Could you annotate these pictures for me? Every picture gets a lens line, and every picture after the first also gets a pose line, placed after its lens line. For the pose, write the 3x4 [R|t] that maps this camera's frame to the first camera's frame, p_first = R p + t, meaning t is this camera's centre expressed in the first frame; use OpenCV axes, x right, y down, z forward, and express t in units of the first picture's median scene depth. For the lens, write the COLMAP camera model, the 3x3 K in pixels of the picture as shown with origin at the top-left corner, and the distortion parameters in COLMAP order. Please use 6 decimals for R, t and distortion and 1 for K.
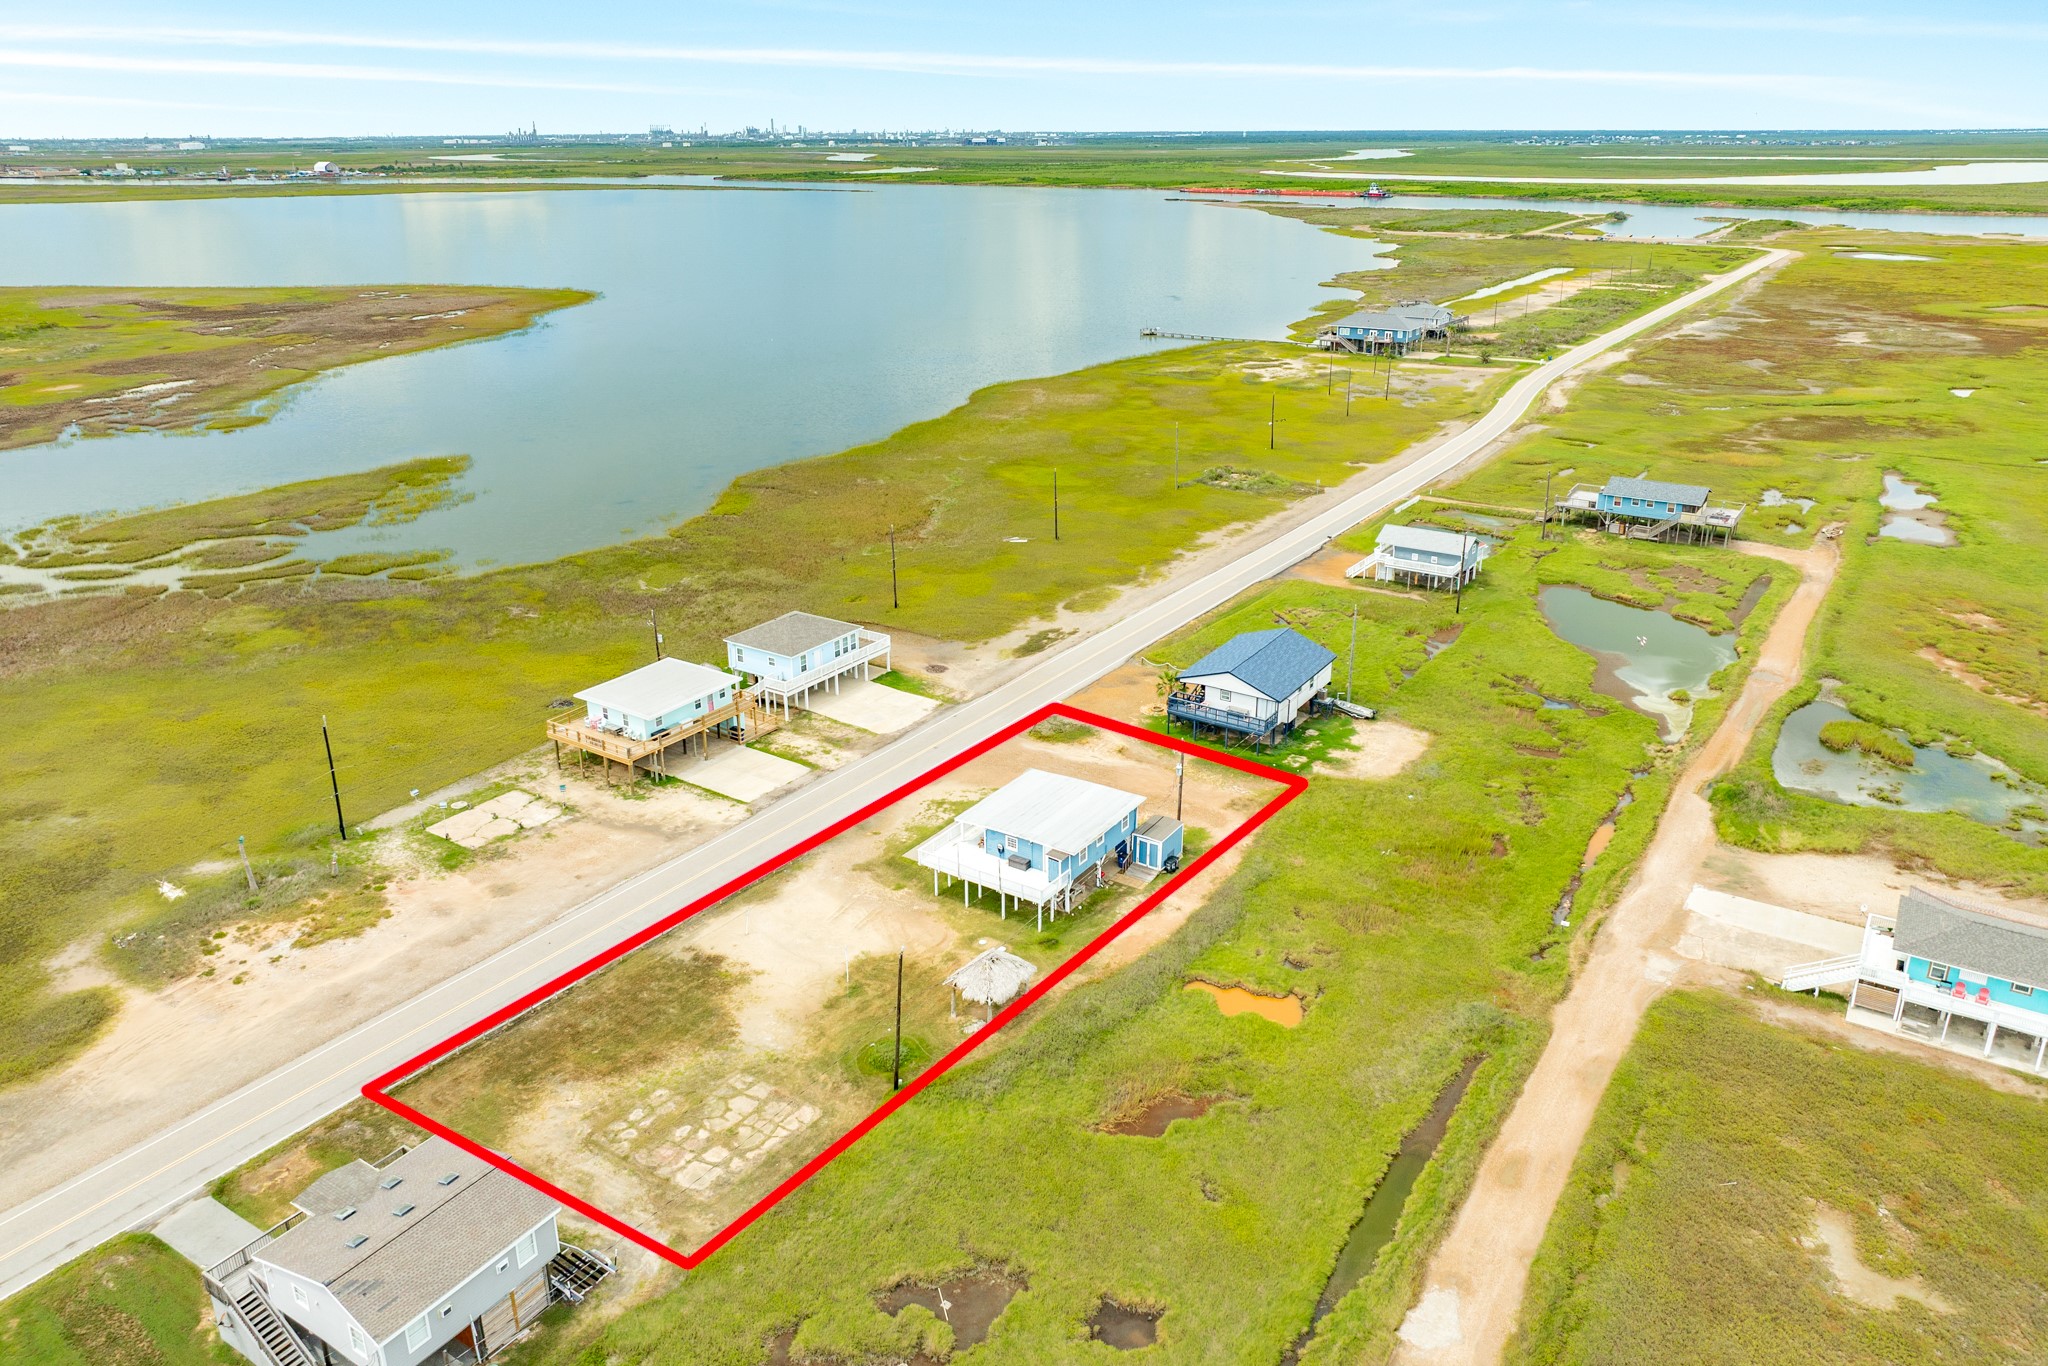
lens RADIAL K [[1398.3, 0, 1024.0], [0, 1398.3, 683.0], [0, 0, 1]] dist [-0.009614, 0.000939]
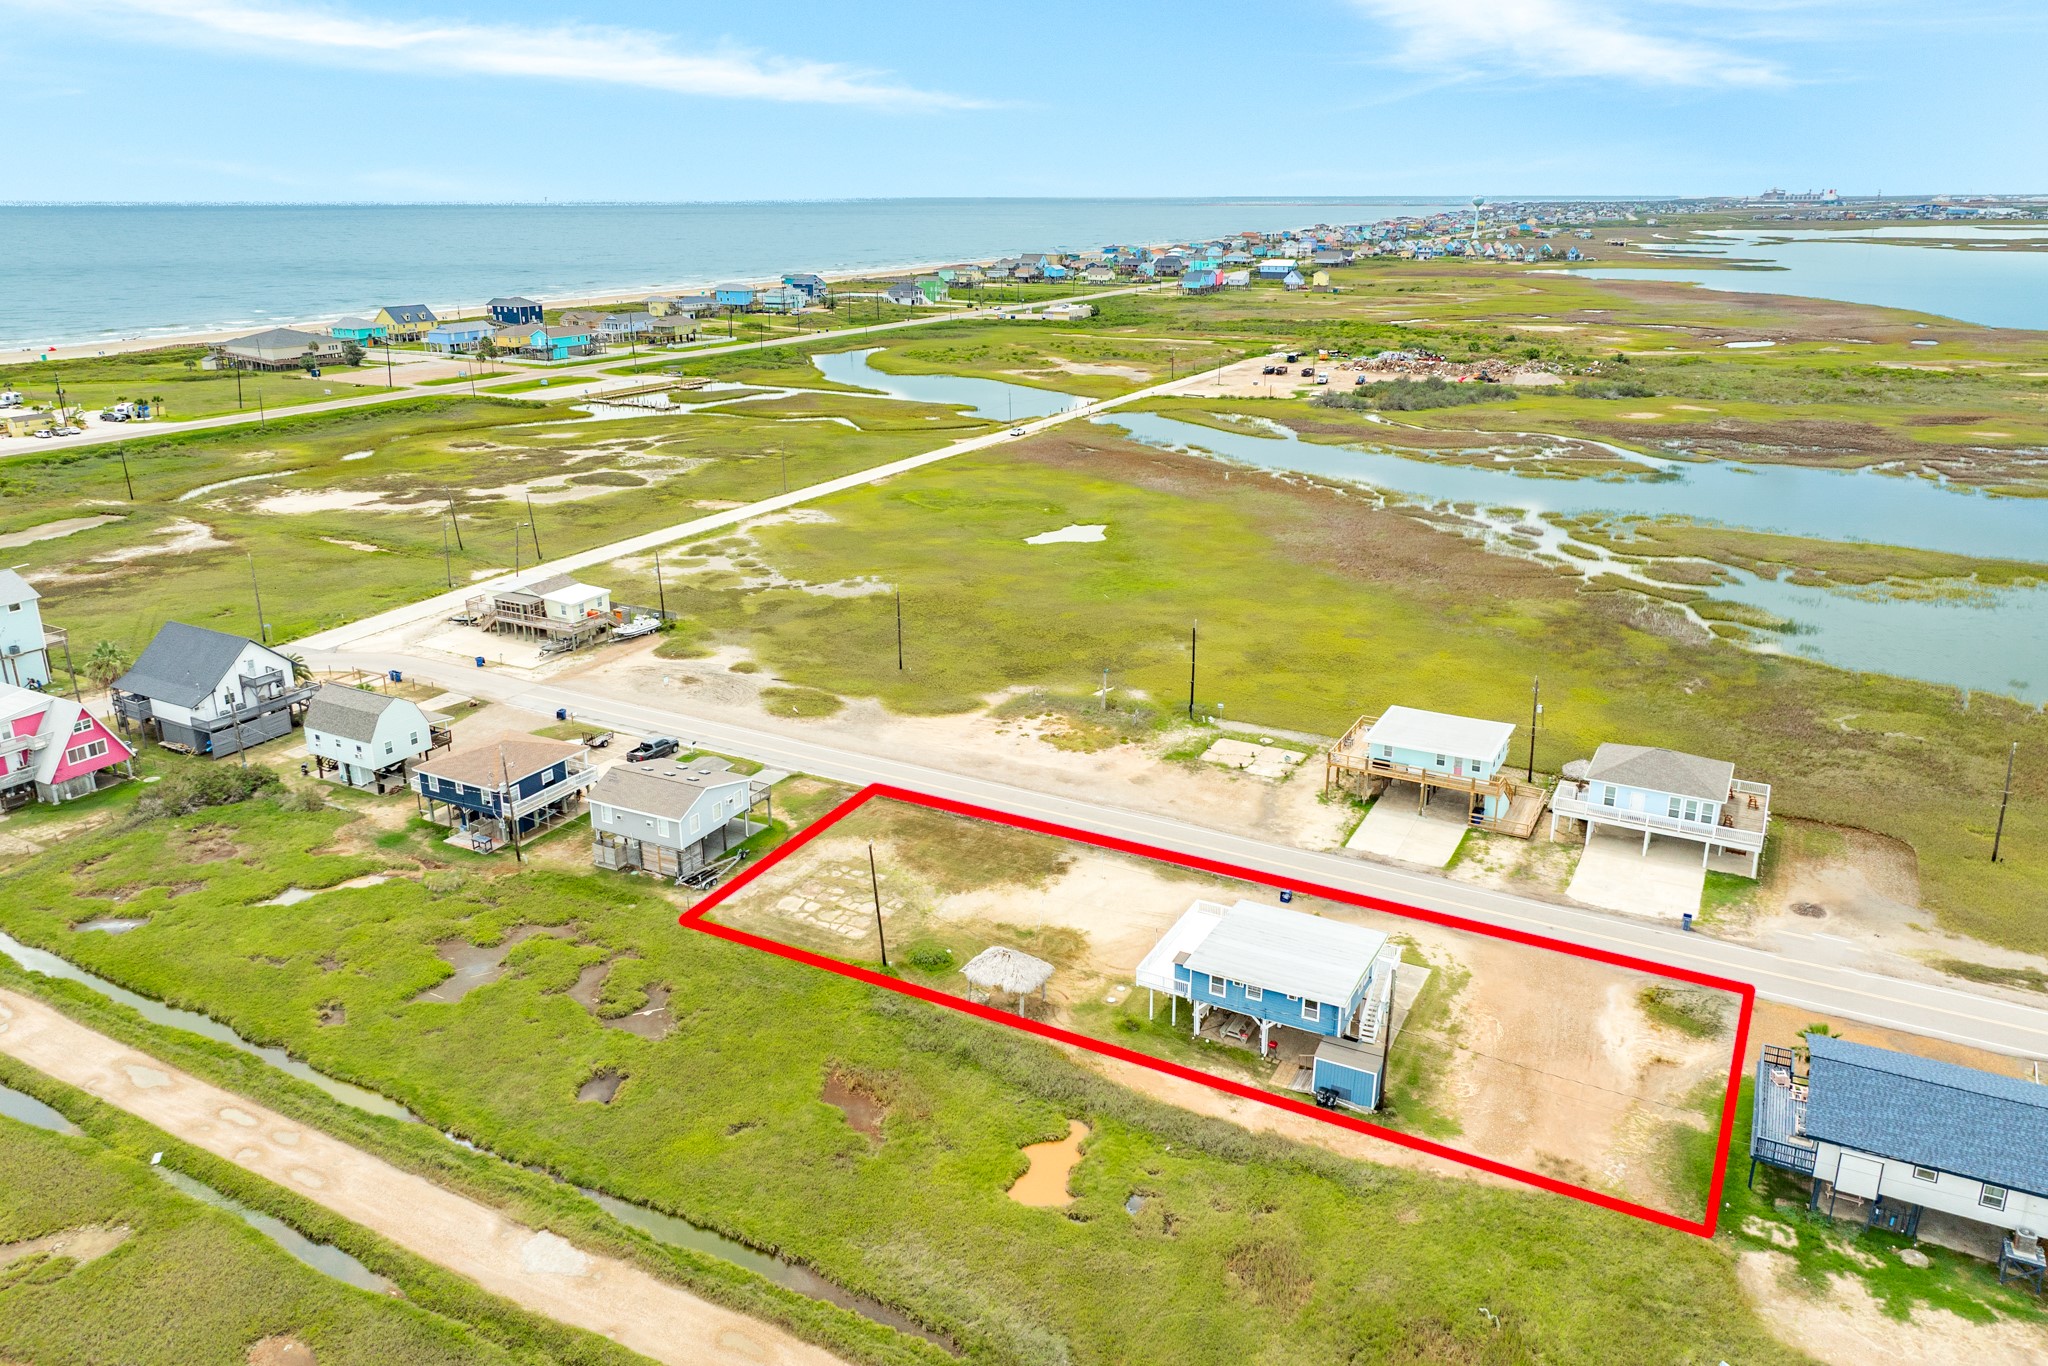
lens RADIAL K [[1416.2, 0, 1024.0], [0, 1416.2, 683.0], [0, 0, 1]] dist [-0.003295, -0.005840]
pose [[0.095981, 0.328461, -0.939628, 0.711130], [-0.363976, 0.890194, 0.274001, -0.217565], [0.926450, 0.315703, 0.204994, 0.570766]]
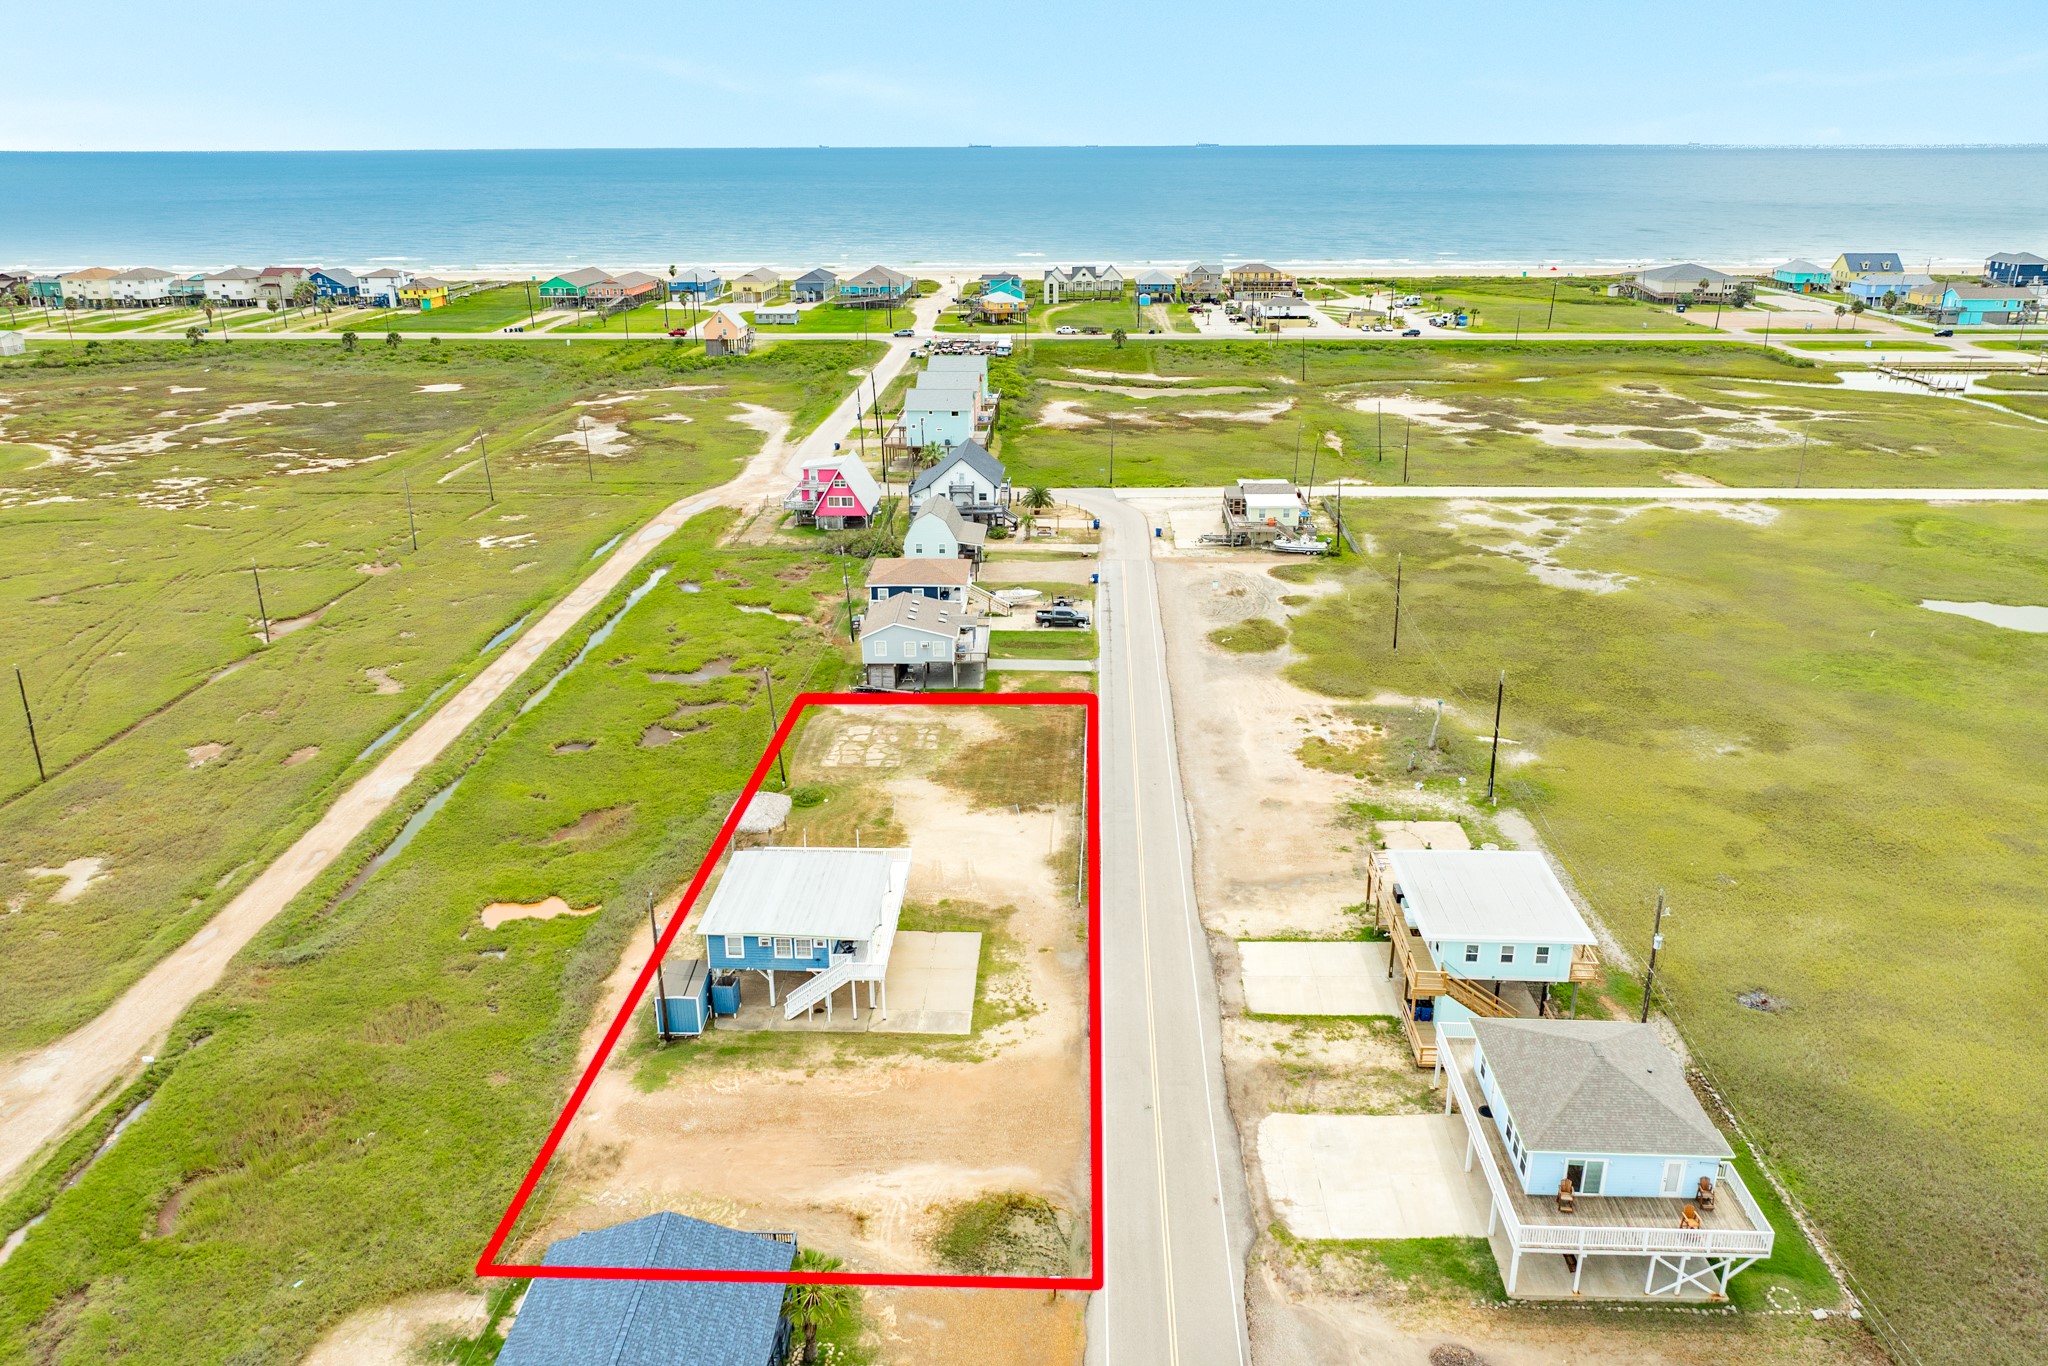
lens RADIAL K [[1416.2, 0, 1024.0], [0, 1416.2, 683.0], [0, 0, 1]] dist [-0.003295, -0.005840]
pose [[-0.850773, 0.194105, -0.488374, 0.269975], [-0.186742, 0.756986, 0.626179, -0.513120], [0.491236, 0.623935, -0.607776, 1.384580]]
